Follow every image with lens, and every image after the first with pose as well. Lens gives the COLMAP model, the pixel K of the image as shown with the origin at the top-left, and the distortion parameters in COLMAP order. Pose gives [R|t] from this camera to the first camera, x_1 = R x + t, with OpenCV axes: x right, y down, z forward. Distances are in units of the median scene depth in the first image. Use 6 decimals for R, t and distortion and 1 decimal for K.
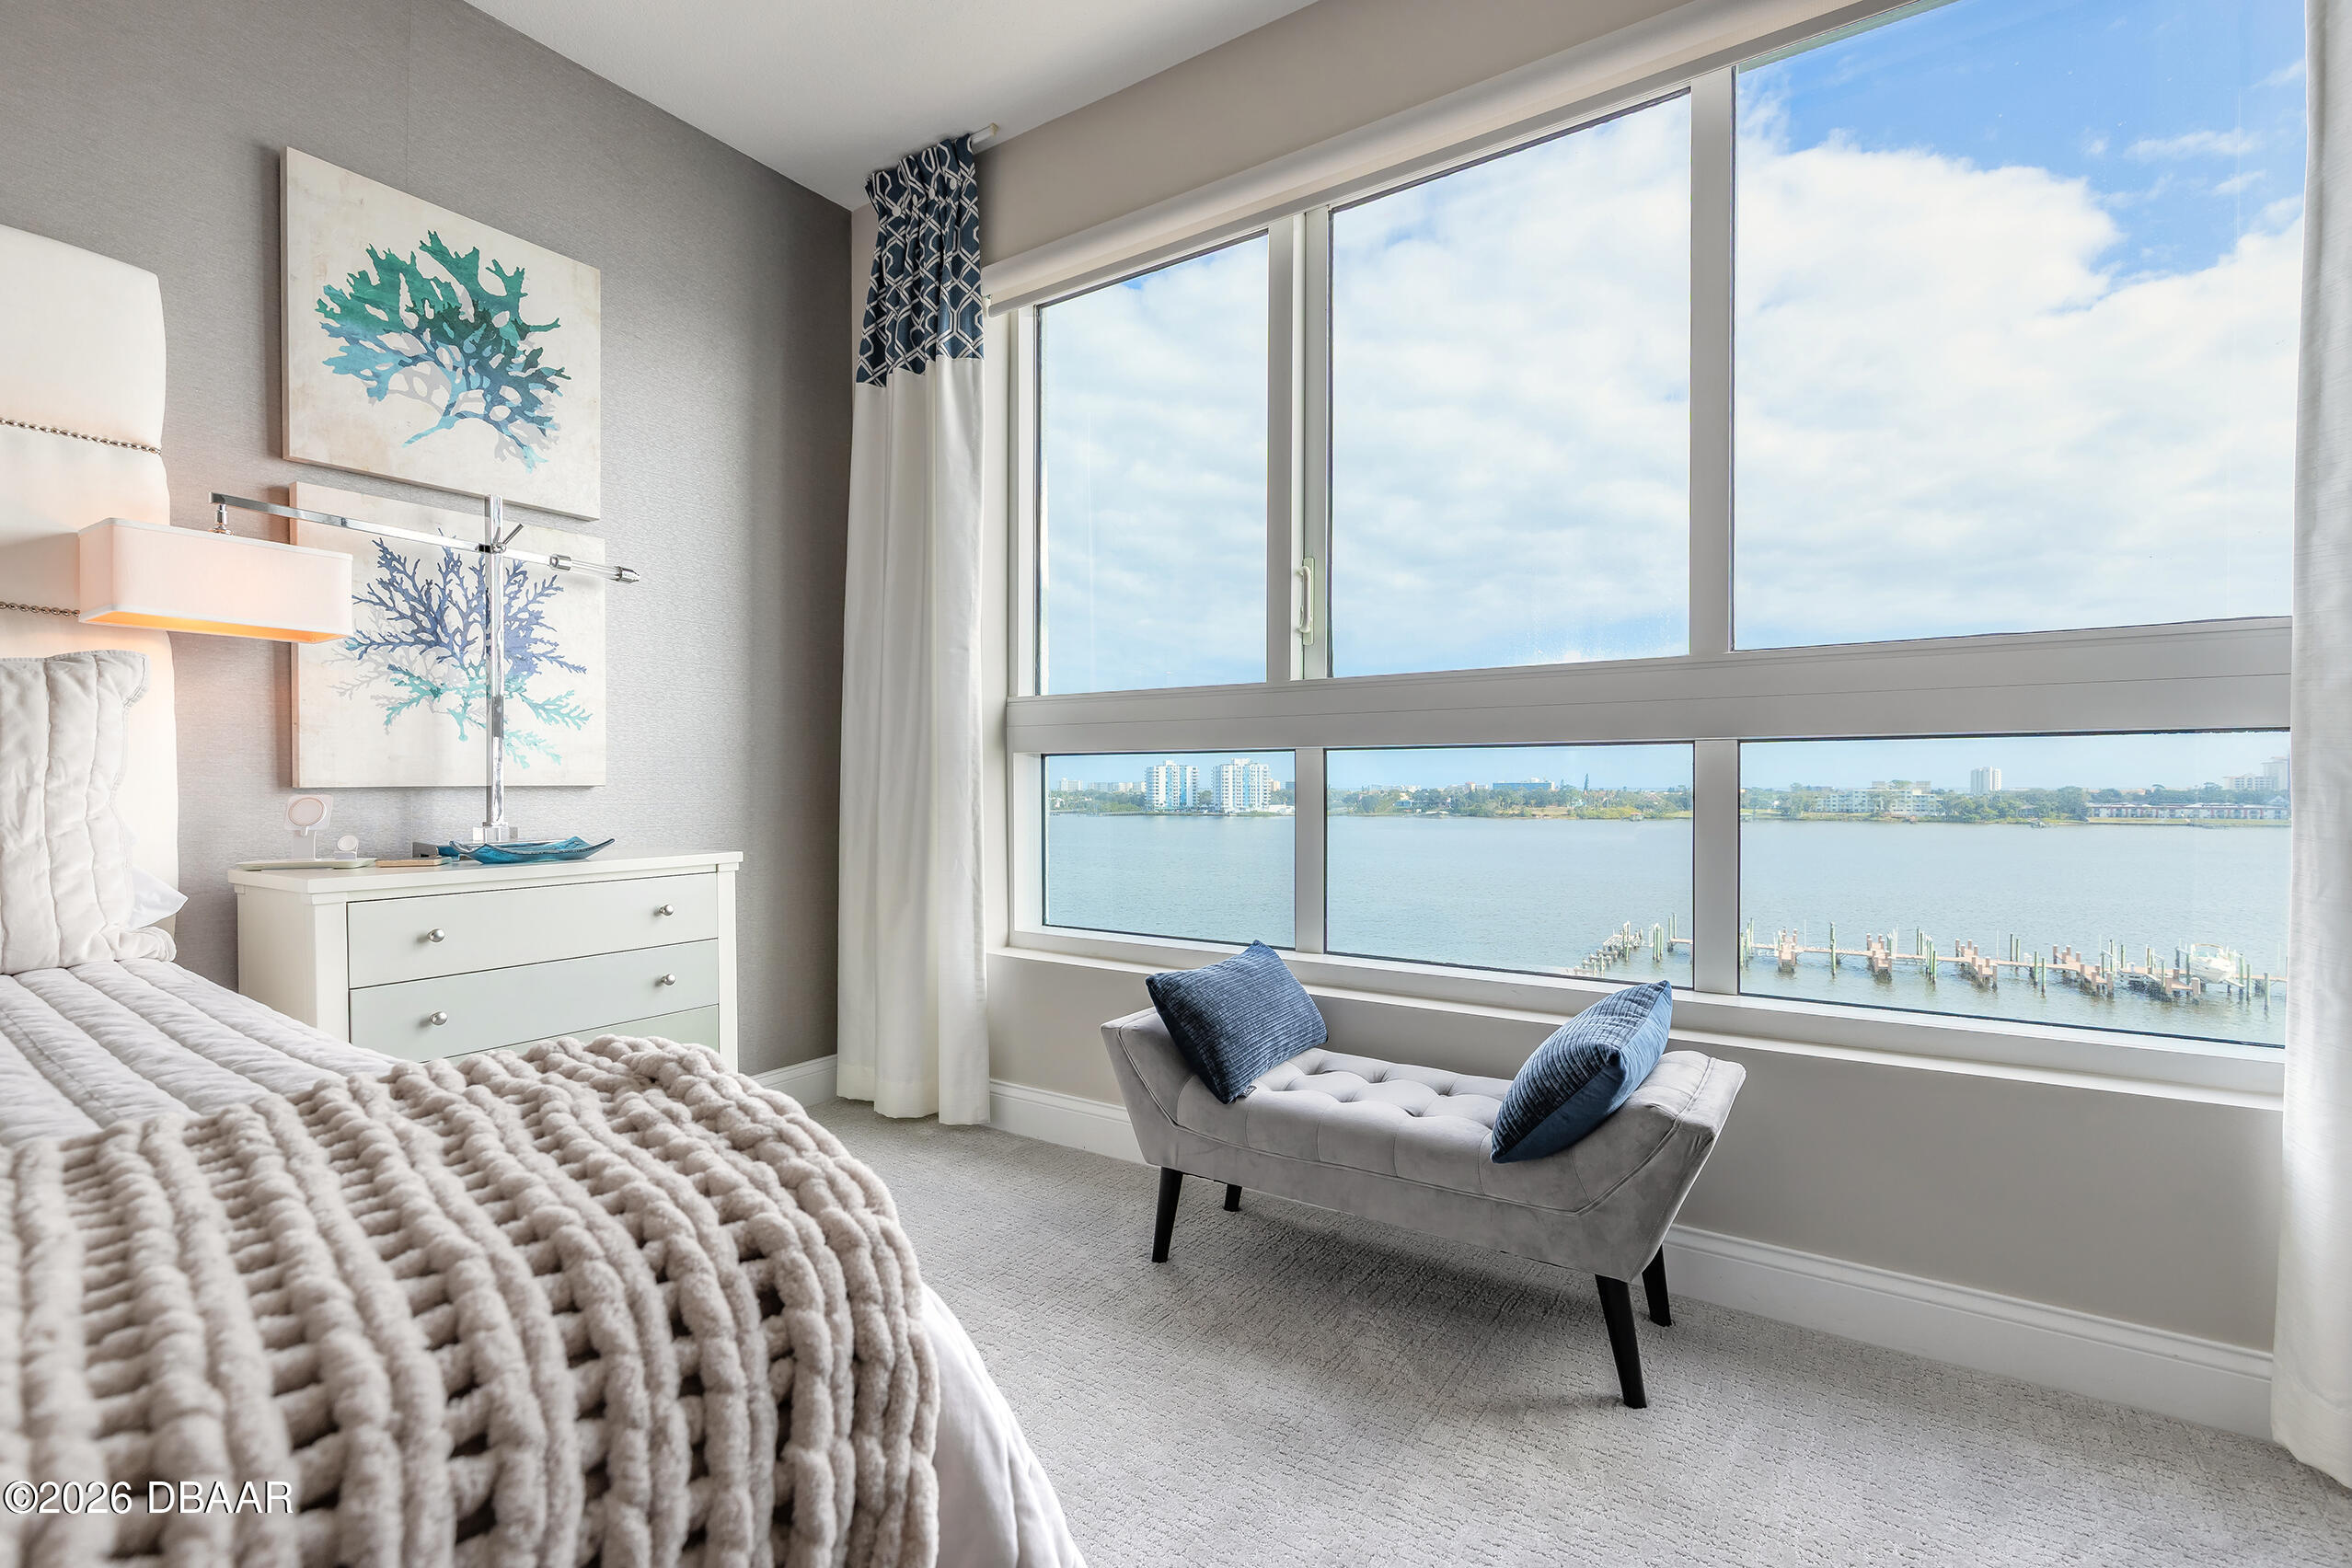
lens RADIAL K [[1063.3, 0, 1171.0], [0, 1063.3, 791.1], [0, 0, 1]] dist [0.003921, -0.000061]
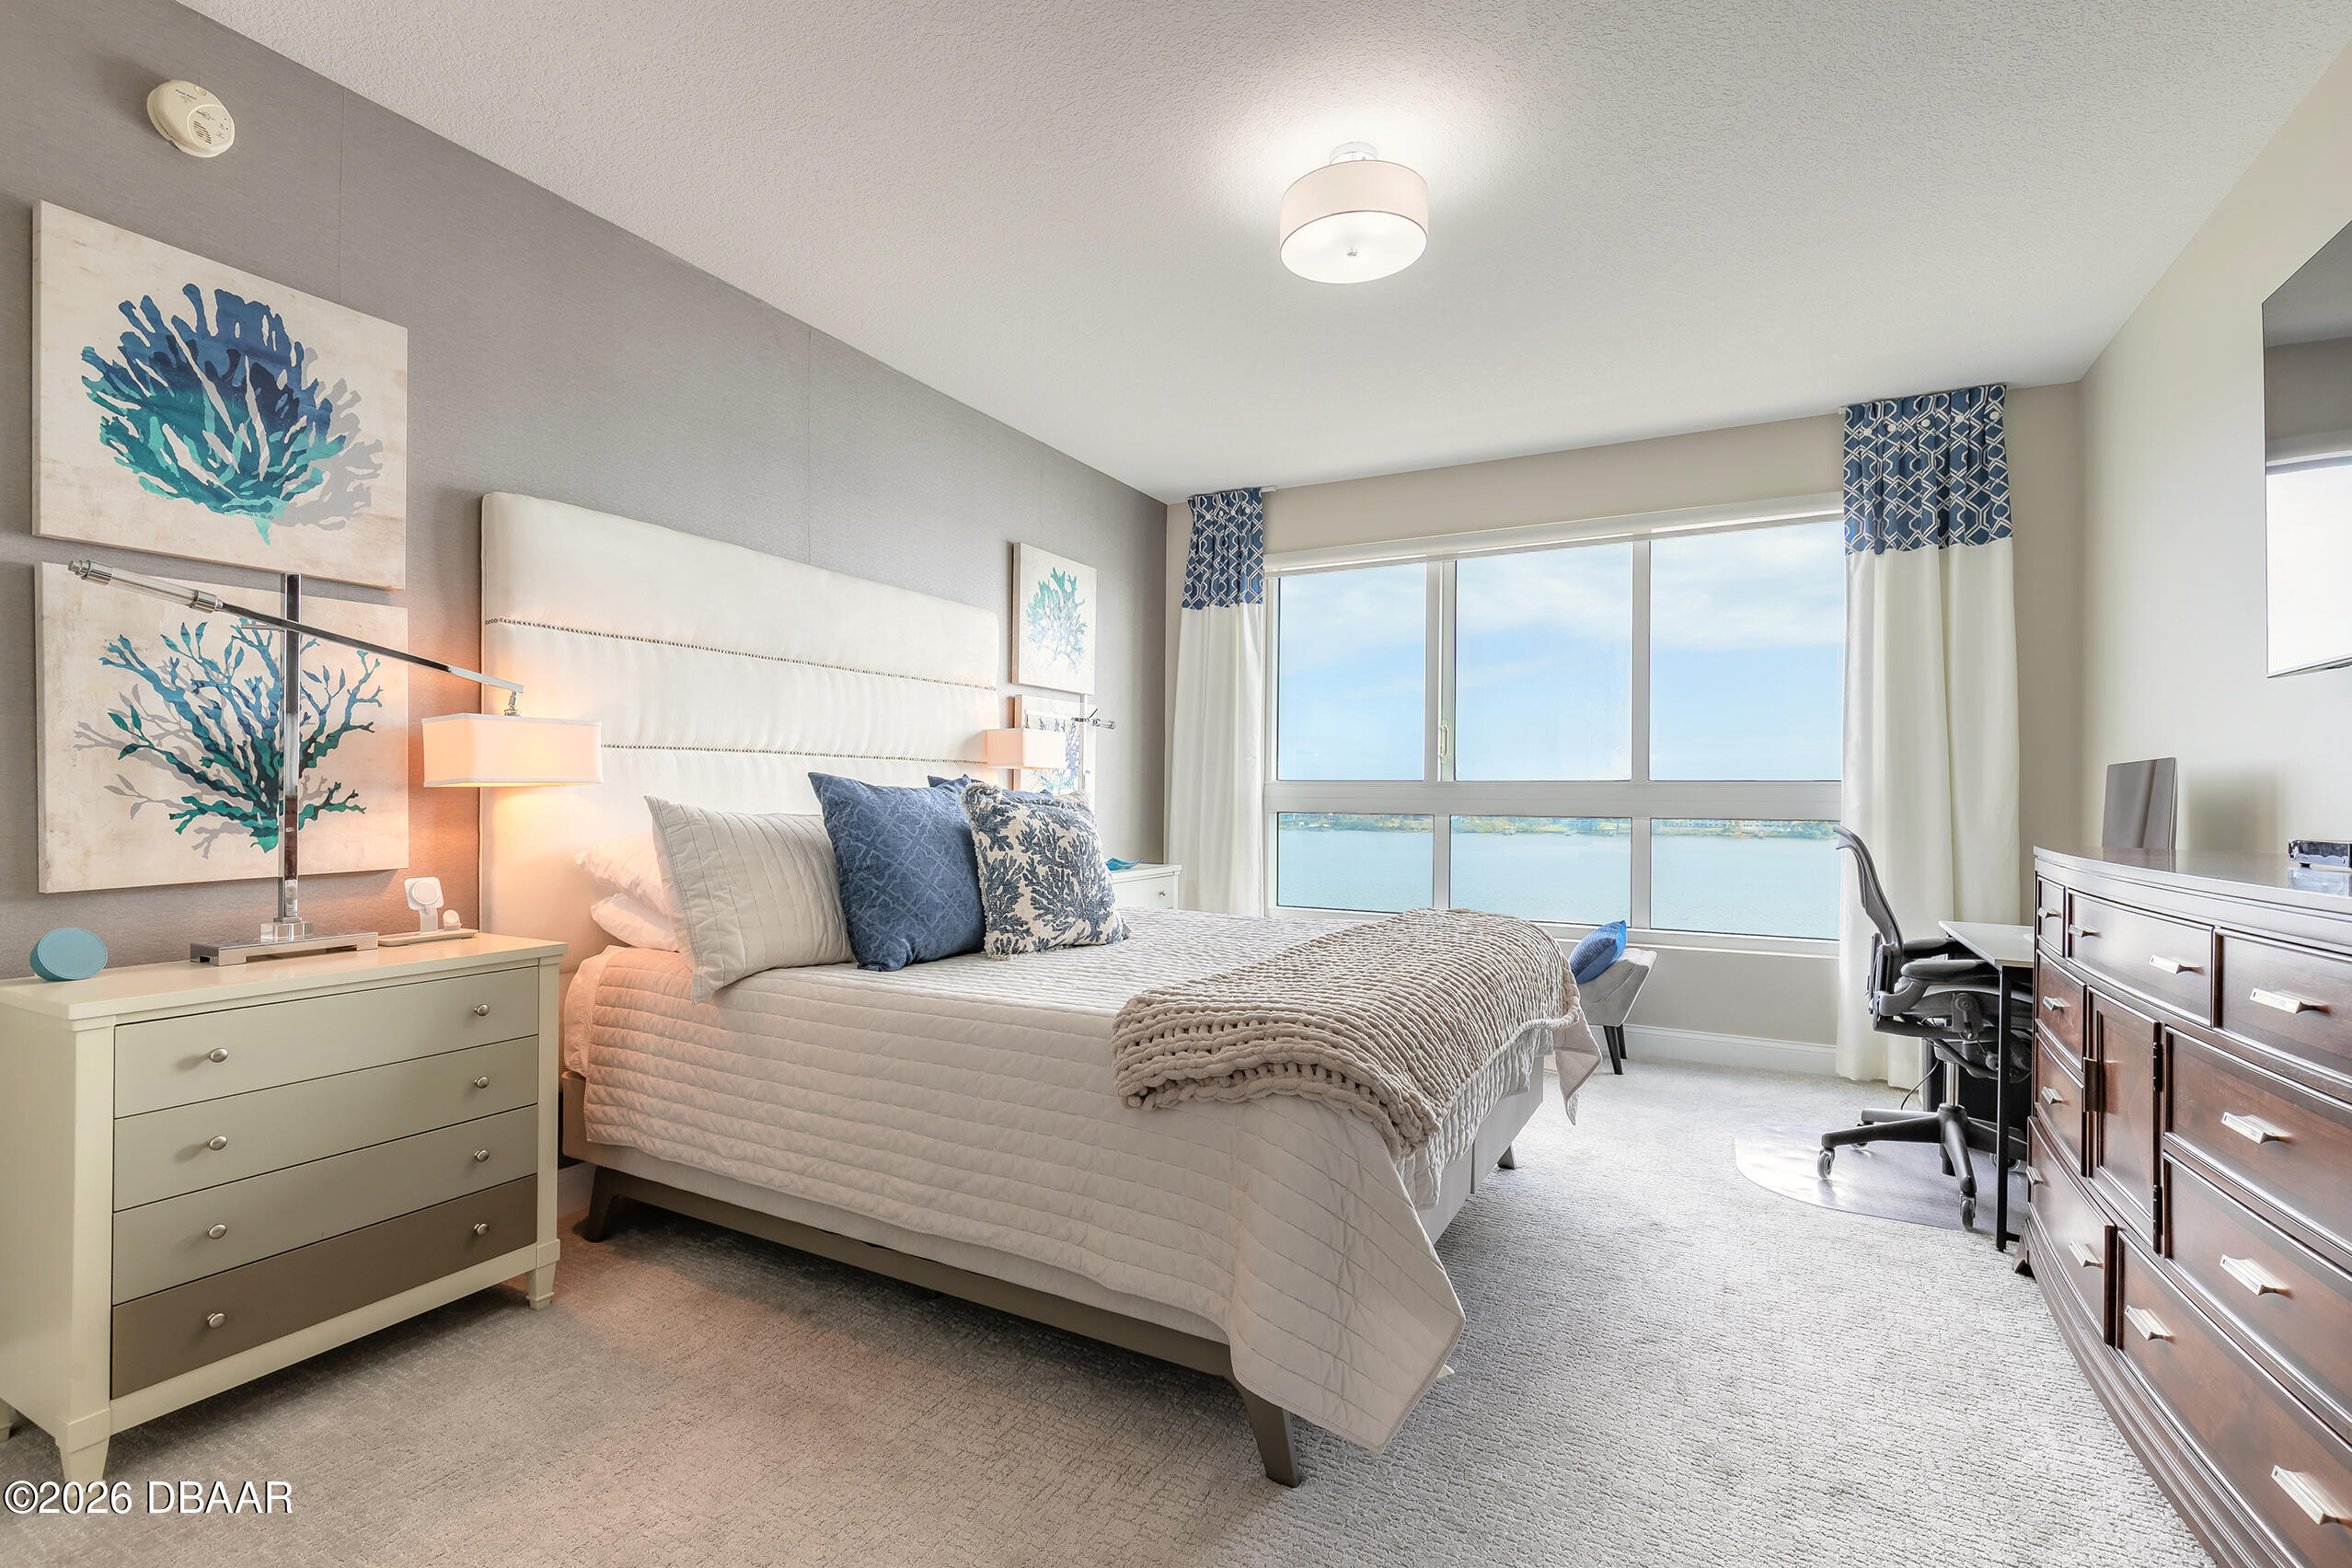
lens RADIAL K [[1057.0, 0, 1172.5], [0, 1057.0, 791.4], [0, 0, 1]] dist [0.006635, -0.000722]
pose [[0.995164, 0.011639, 0.097539, -0.515458], [-0.010110, 0.999818, -0.016160, -0.043176], [-0.097709, 0.015096, 0.995101, -0.841056]]
